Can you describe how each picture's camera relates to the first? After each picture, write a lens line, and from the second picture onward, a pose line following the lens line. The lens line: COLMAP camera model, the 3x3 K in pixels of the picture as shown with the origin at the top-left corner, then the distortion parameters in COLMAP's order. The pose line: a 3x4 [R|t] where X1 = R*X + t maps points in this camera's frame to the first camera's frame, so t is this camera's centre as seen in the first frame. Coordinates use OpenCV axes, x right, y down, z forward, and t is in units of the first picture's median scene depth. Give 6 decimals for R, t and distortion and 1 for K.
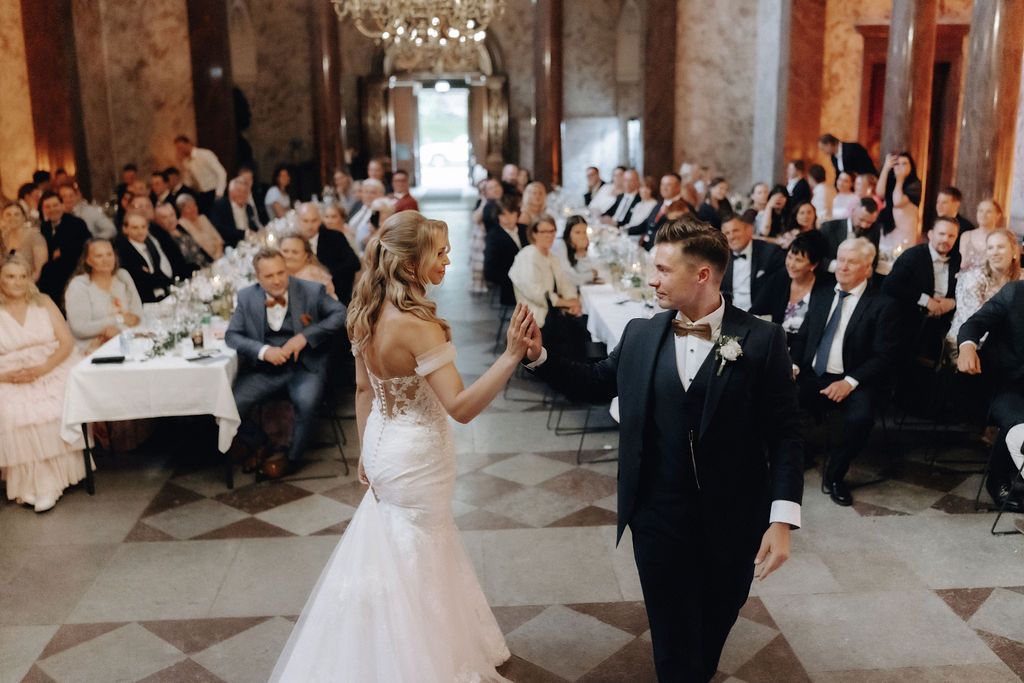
lens RADIAL K [[978.6, 0, 514.5], [0, 978.6, 328.8], [0, 0, 1]] dist [0.003251, -0.013801]
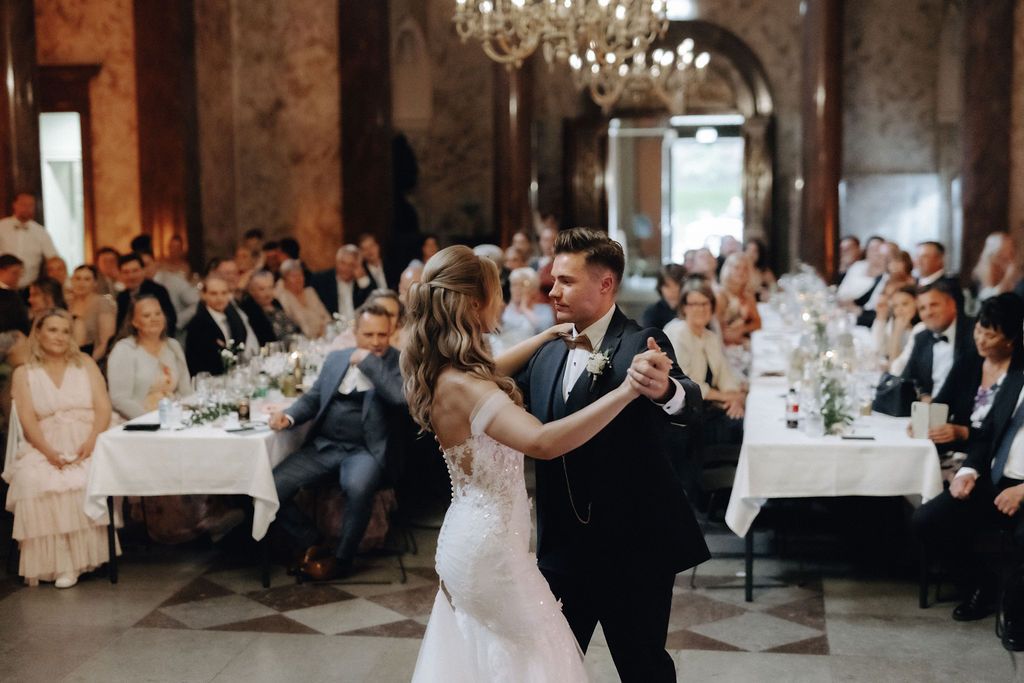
lens RADIAL K [[1493.0, 0, 512.0], [0, 1493.0, 341.5], [0, 0, 1]] dist [-0.008988, 0.012796]
pose [[0.973705, 0.023511, -0.226595, 0.066799], [-0.047938, 0.993535, -0.102908, 0.025202], [0.222711, 0.111065, 0.968537, -0.072095]]
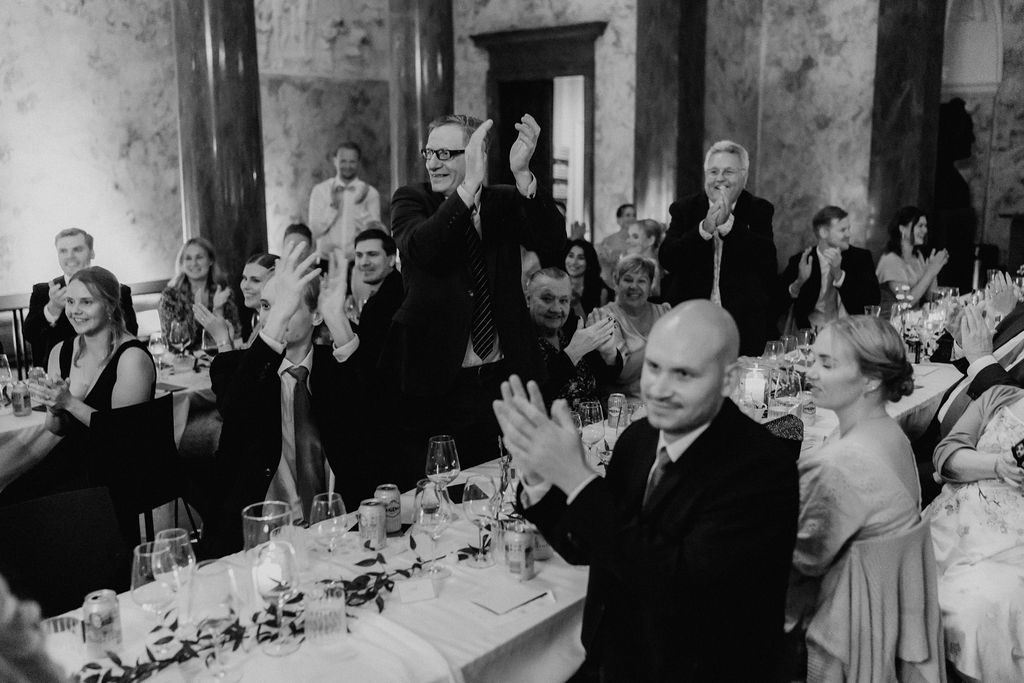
lens RADIAL K [[970.3, 0, 527.9], [0, 970.3, 337.3], [0, 0, 1]] dist [-0.010665, -0.004146]
pose [[0.723886, 0.126715, -0.678183, -0.032357], [-0.152642, 0.988044, 0.021683, -0.062866], [0.672822, 0.087823, 0.734573, 0.377239]]
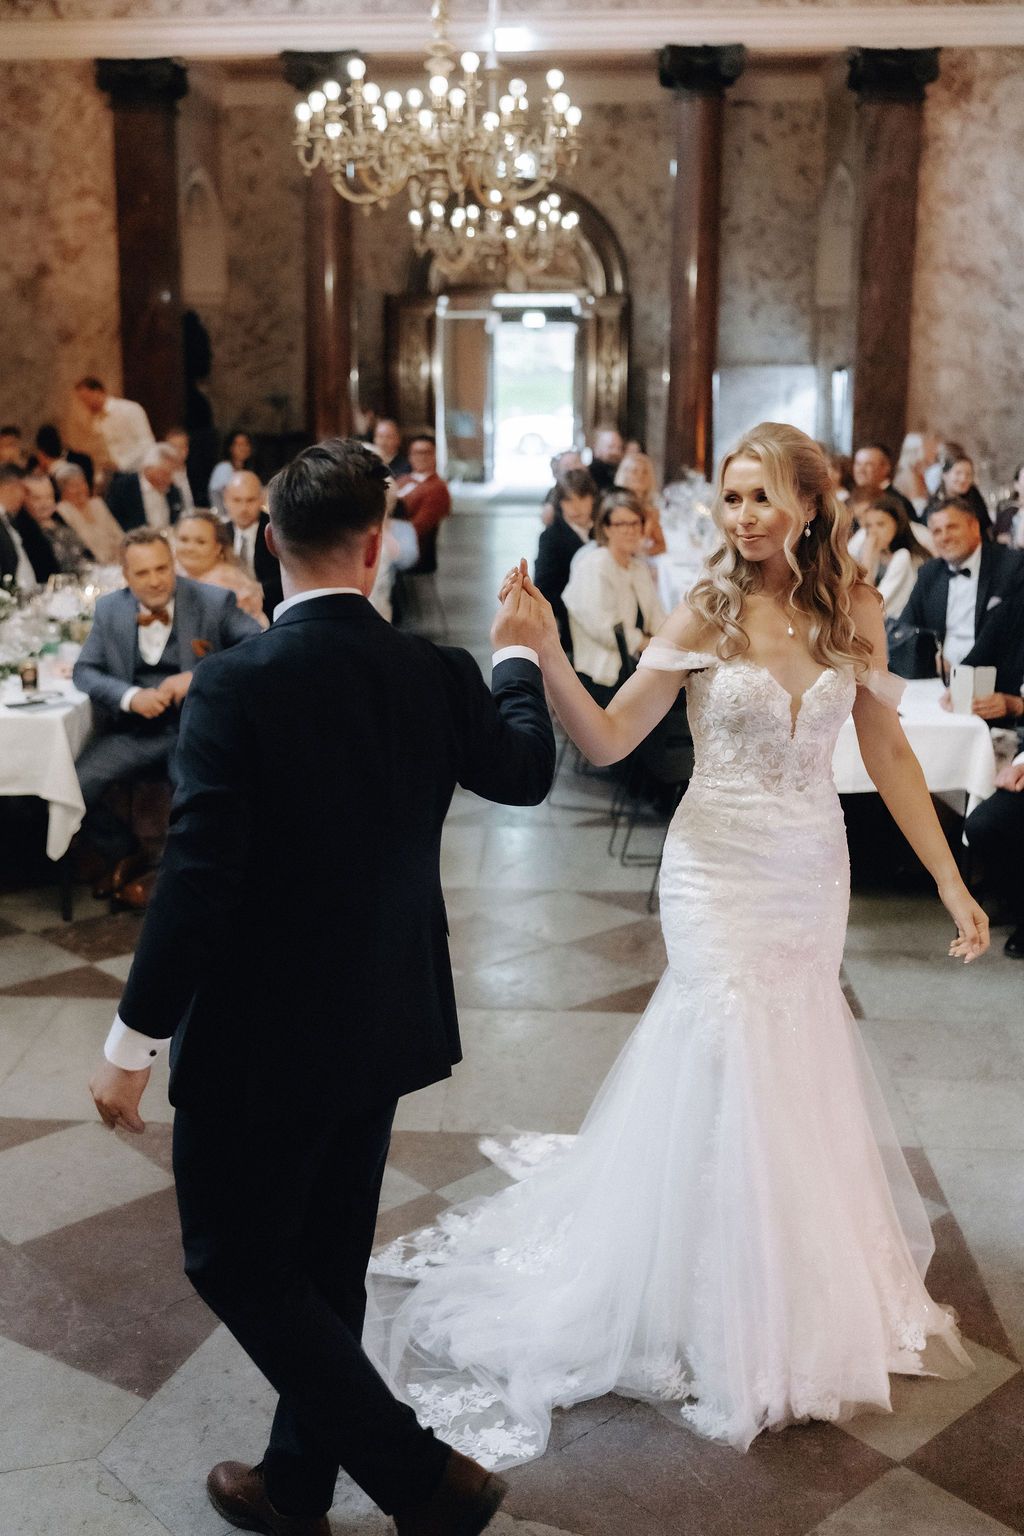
lens RADIAL K [[1612.8, 0, 453.8], [0, 1612.8, 681.3], [0, 0, 1]] dist [0.011776, -0.020700]
pose [[0.991234, 0.034722, -0.127475, 0.023821], [-0.038332, 0.998927, -0.025972, 0.010516], [0.126436, 0.030630, 0.991502, 0.009904]]
